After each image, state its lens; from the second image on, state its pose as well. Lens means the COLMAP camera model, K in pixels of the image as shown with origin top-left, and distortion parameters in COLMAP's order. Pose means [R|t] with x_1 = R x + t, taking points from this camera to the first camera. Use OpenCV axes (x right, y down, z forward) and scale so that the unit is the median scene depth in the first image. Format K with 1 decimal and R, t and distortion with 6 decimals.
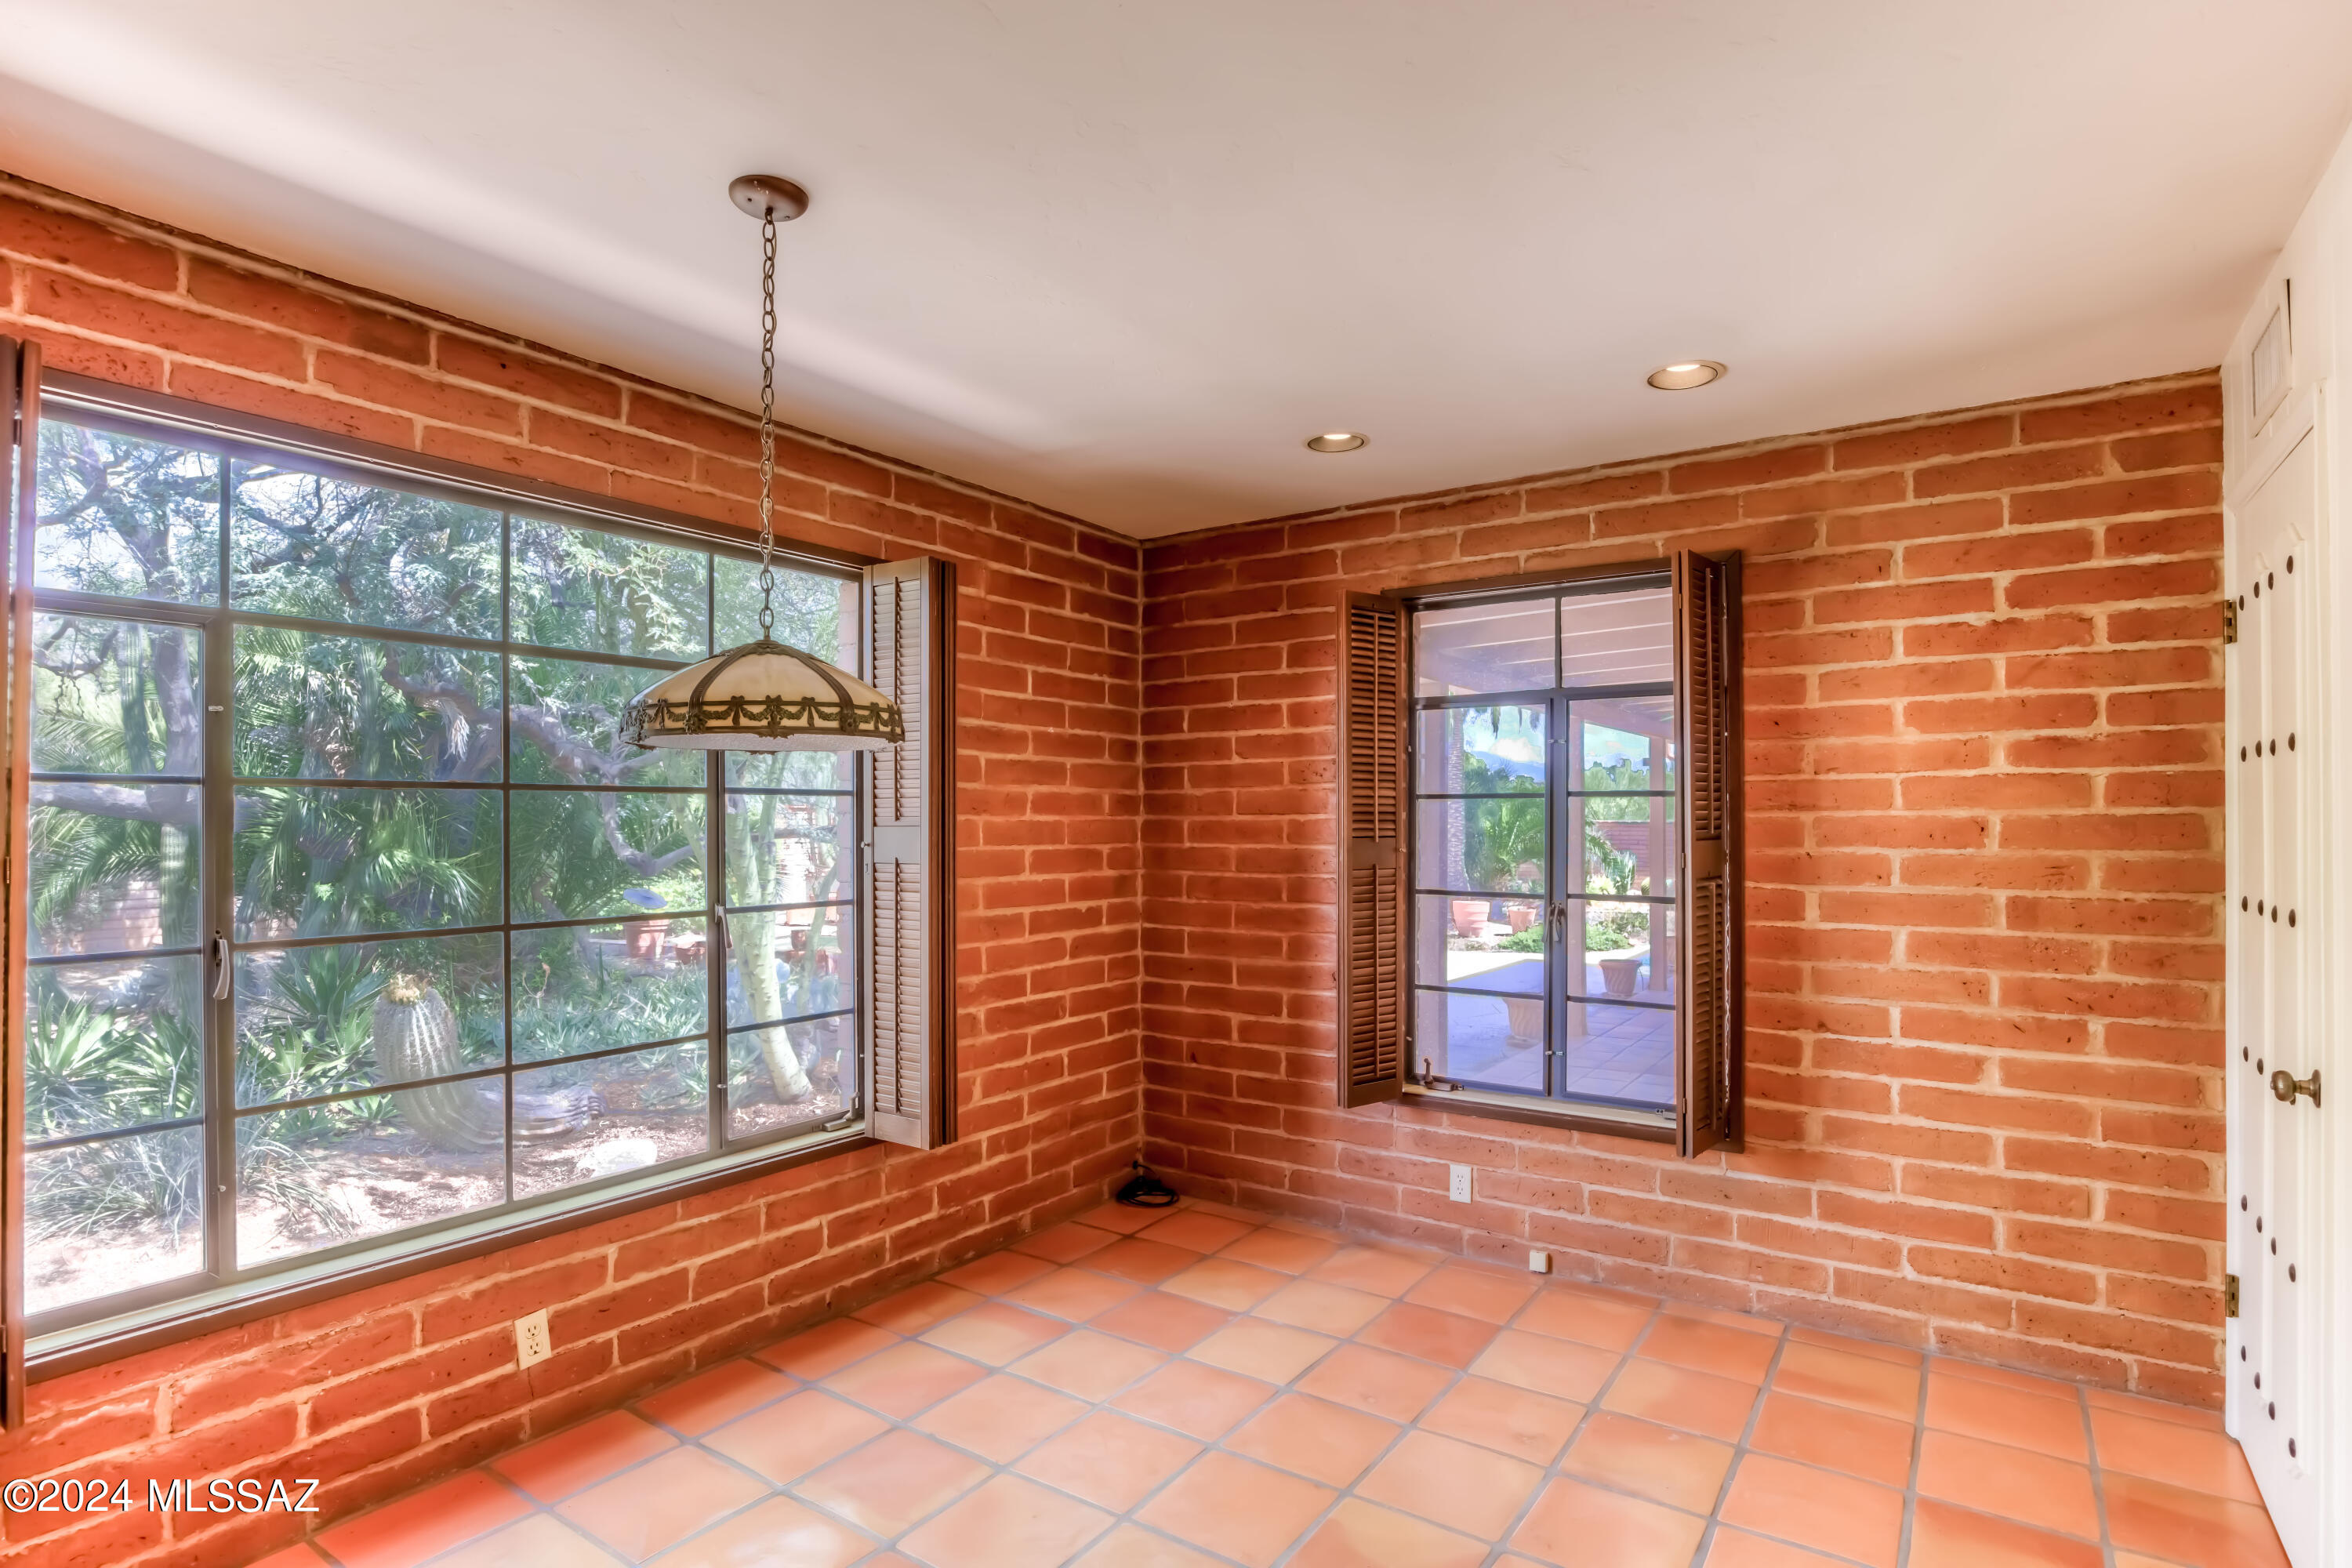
lens RADIAL K [[1197.3, 0, 1180.2], [0, 1197.3, 808.7], [0, 0, 1]] dist [-0.023718, 0.004377]
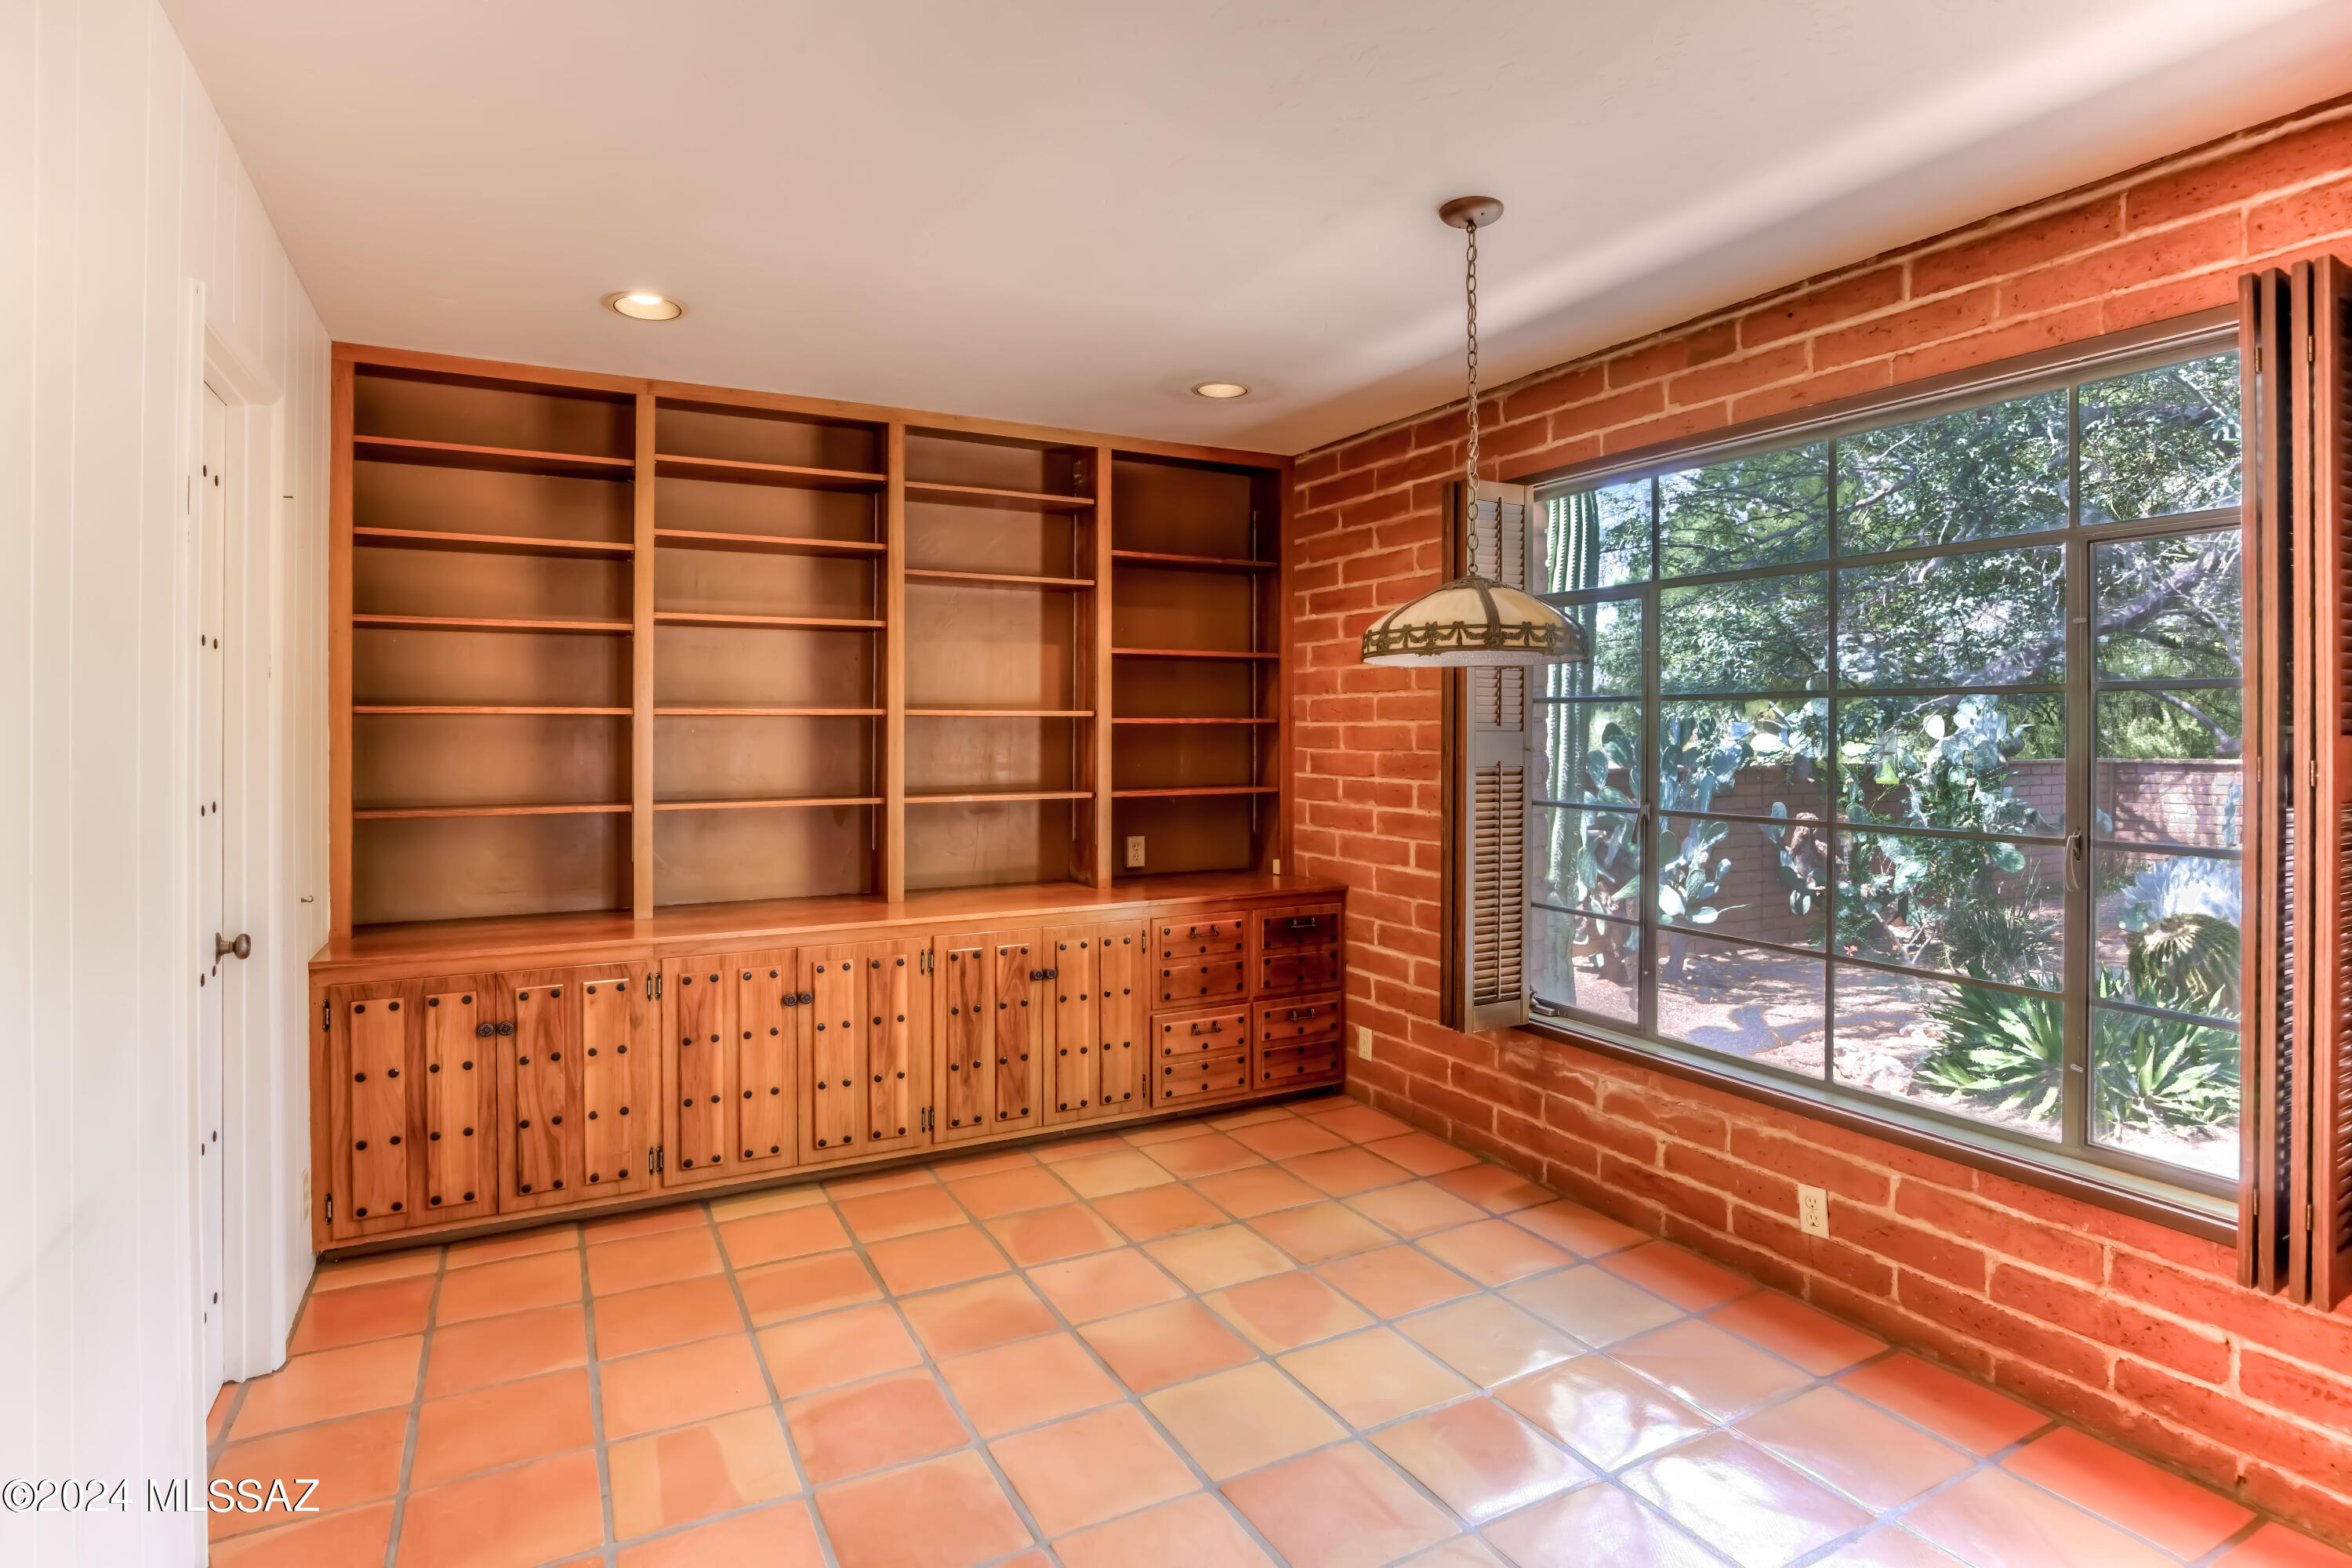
lens RADIAL K [[1197.3, 0, 1185.8], [0, 1197.3, 725.8], [0, 0, 1]] dist [-0.023718, 0.004377]
pose [[-0.451582, -0.002167, -0.892227, 0.688675], [0.004558, 0.999978, -0.004735, 0.013310], [0.892218, -0.006205, -0.451562, 1.016599]]
